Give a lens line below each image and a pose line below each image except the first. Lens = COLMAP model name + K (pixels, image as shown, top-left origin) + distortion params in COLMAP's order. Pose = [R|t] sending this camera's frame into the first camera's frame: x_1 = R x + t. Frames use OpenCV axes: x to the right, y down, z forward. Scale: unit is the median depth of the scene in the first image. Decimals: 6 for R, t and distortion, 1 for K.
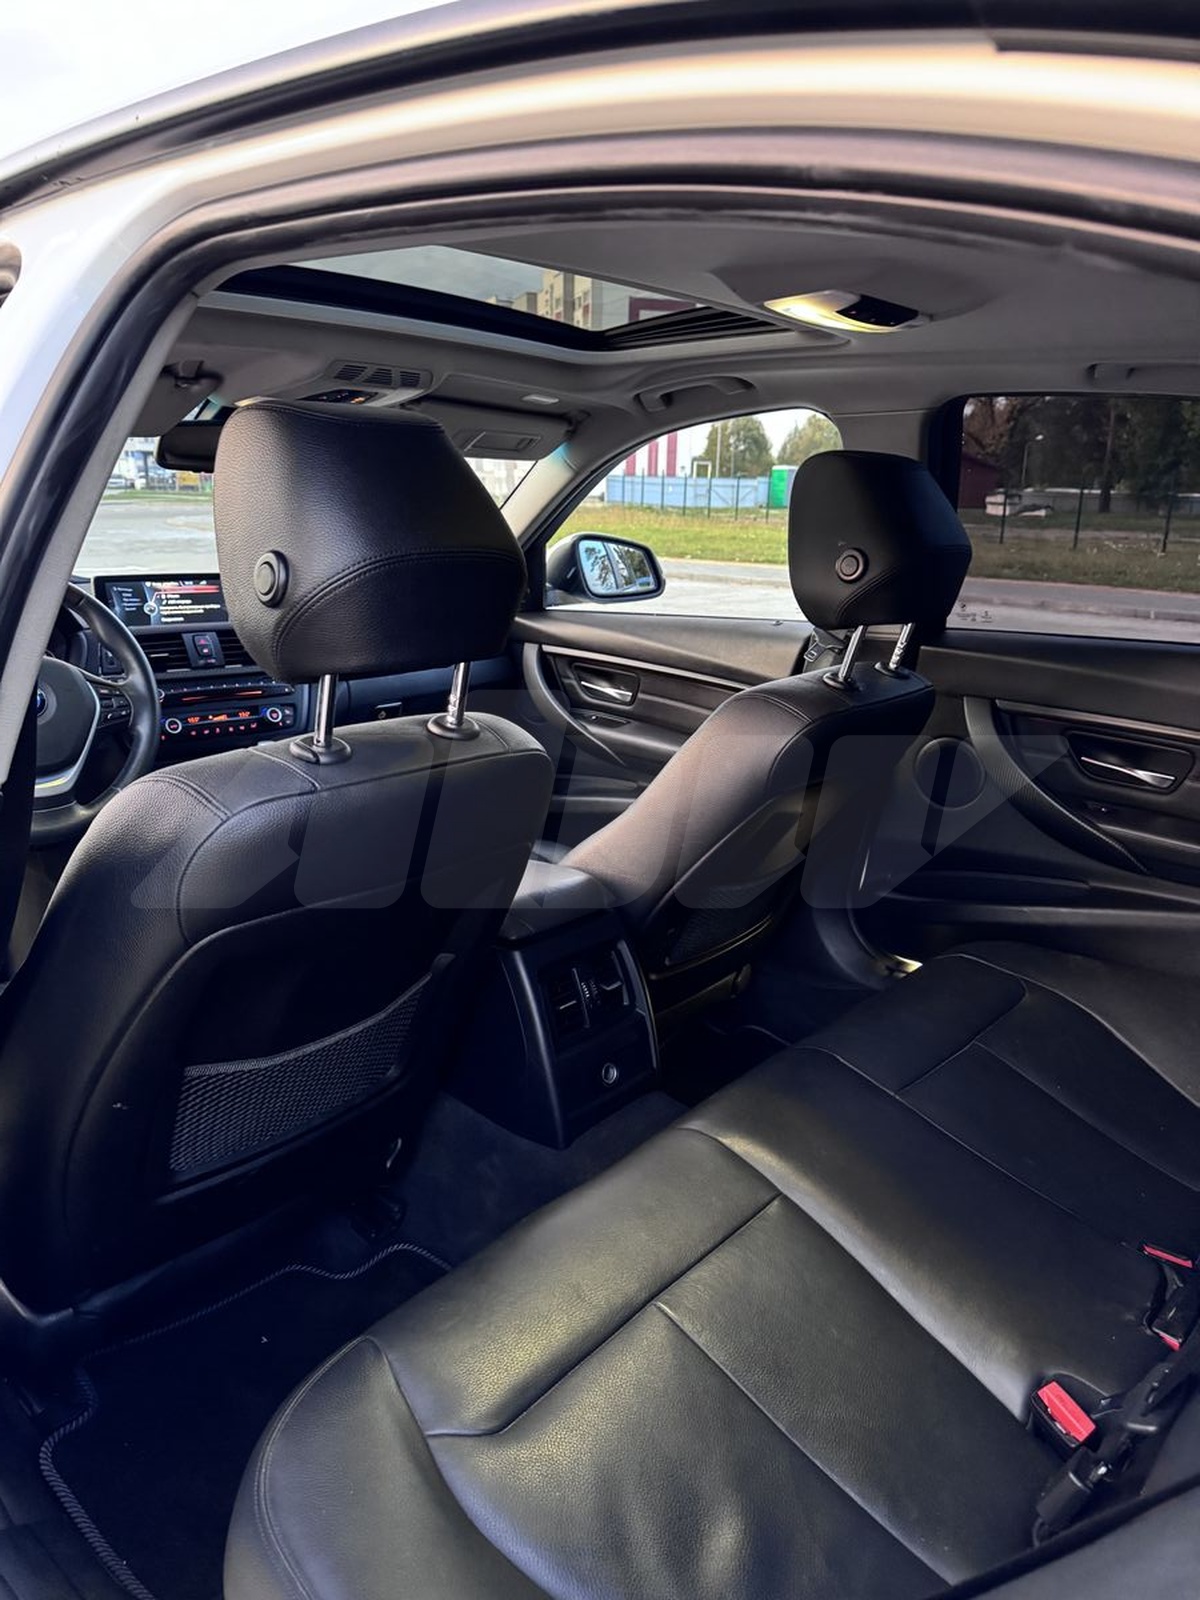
lens RADIAL K [[1115.2, 0, 596.6], [0, 1115.2, 824.8], [0, 0, 1]] dist [0.106387, -0.180320]
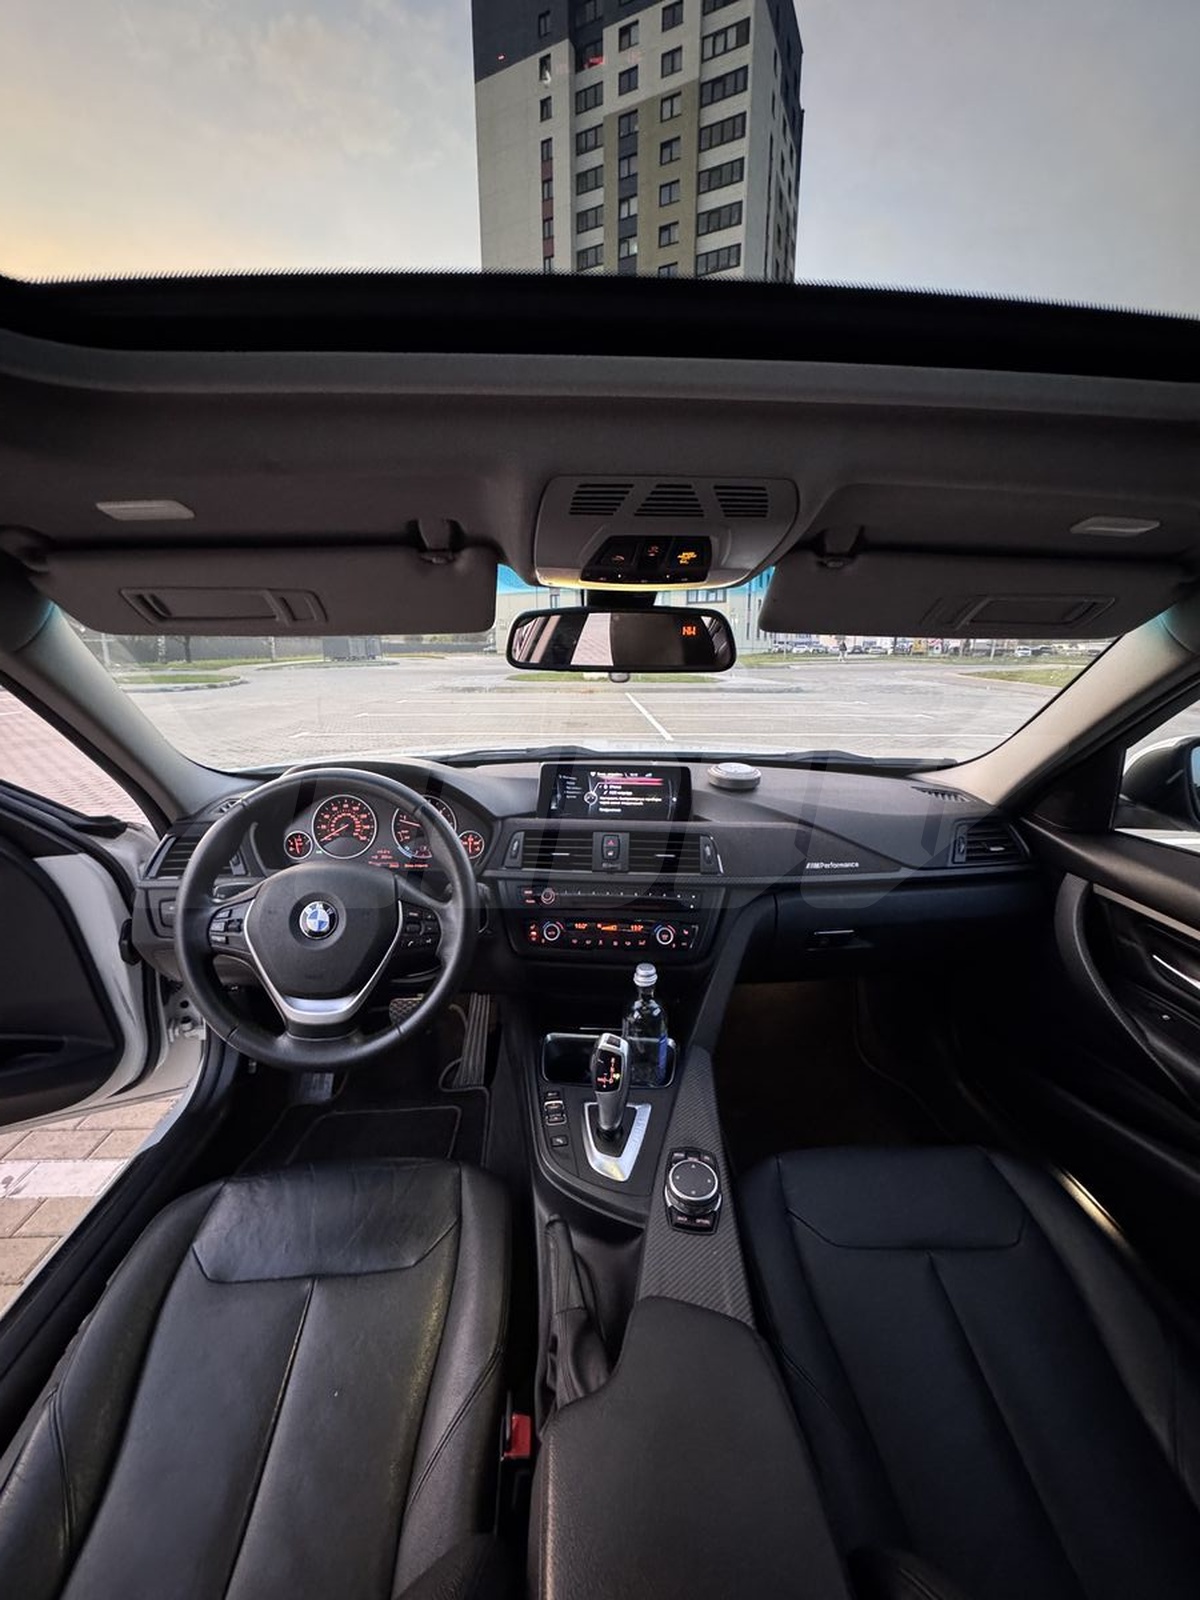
lens RADIAL K [[630.7, 0, 606.2], [0, 630.7, 798.9], [0, 0, 1]] dist [0.000320, 0.000194]
pose [[0.706338, 0.144865, -0.692893, 0.003620], [-0.188080, 0.982060, 0.013592, -0.161922], [0.682432, 0.120719, 0.720912, 0.487935]]
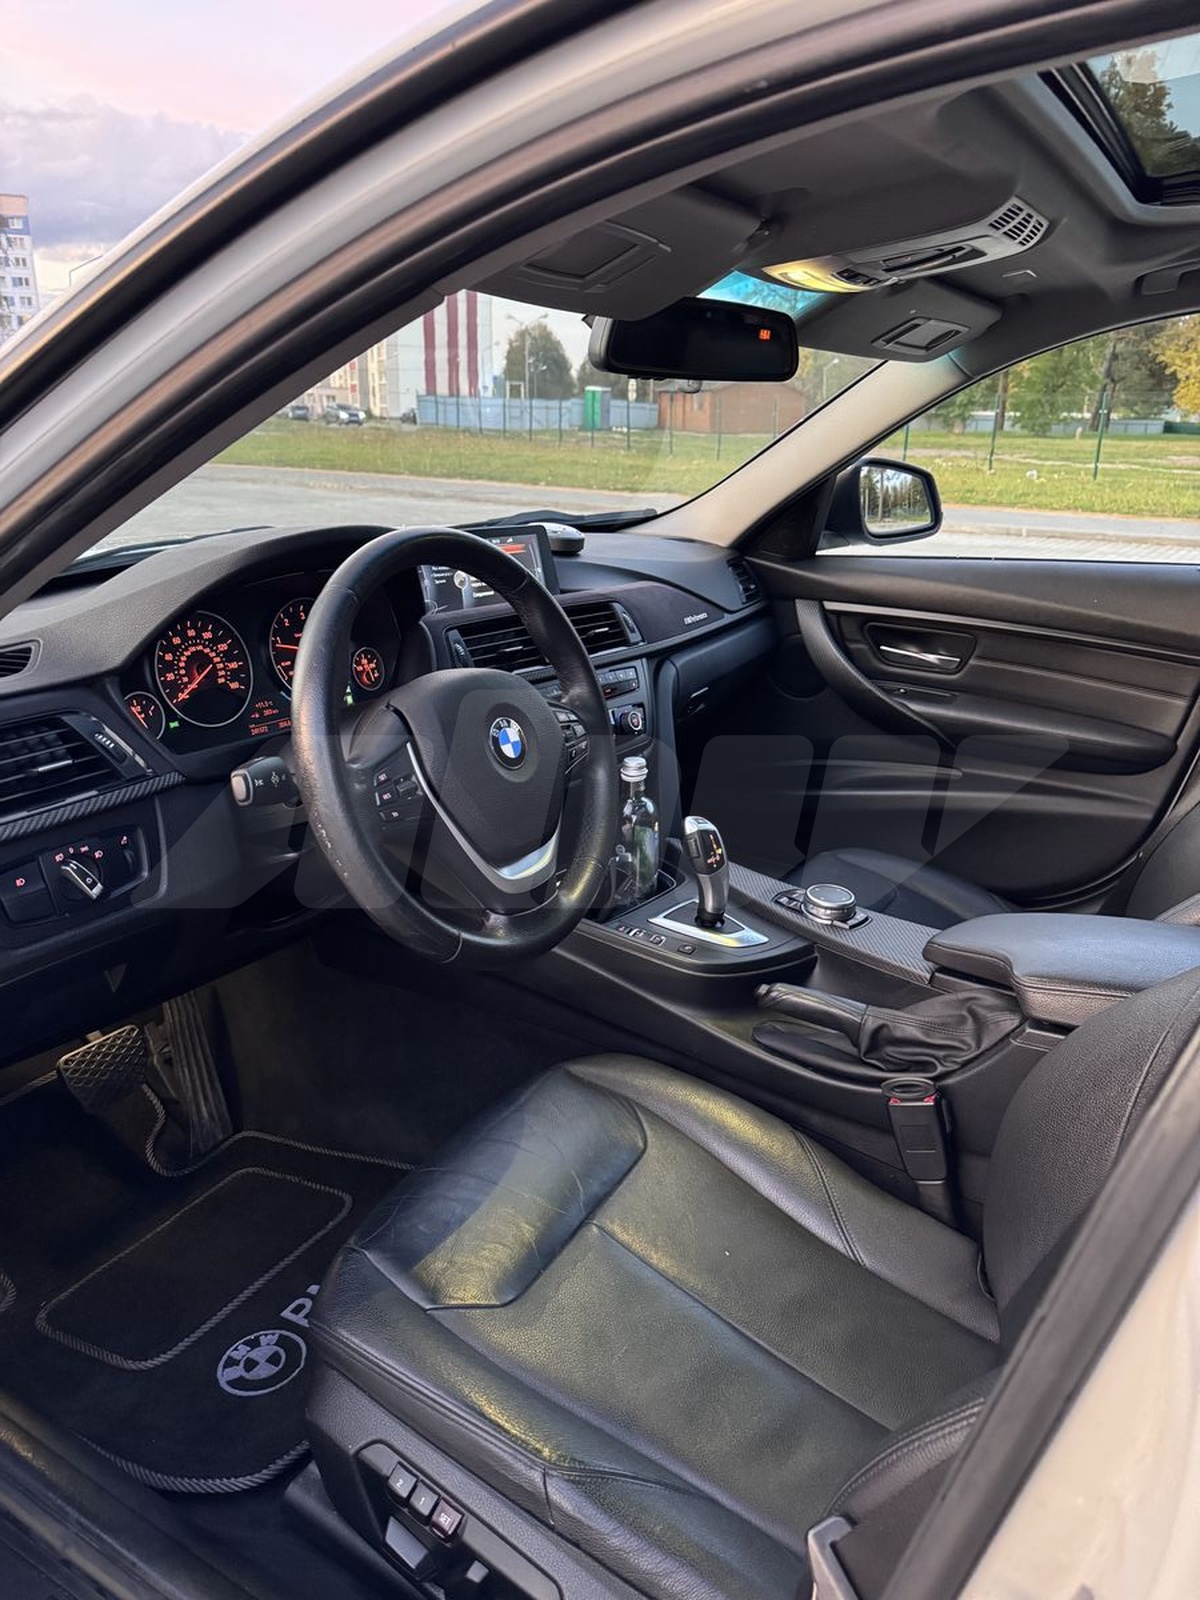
lens RADIAL K [[1115.2, 0, 596.6], [0, 1115.2, 824.8], [0, 0, 1]] dist [0.106387, -0.180320]
pose [[0.985440, -0.065454, 0.156918, -0.345174], [0.055651, 0.996261, 0.066077, -0.065129], [-0.160656, -0.056382, 0.985399, 0.232488]]
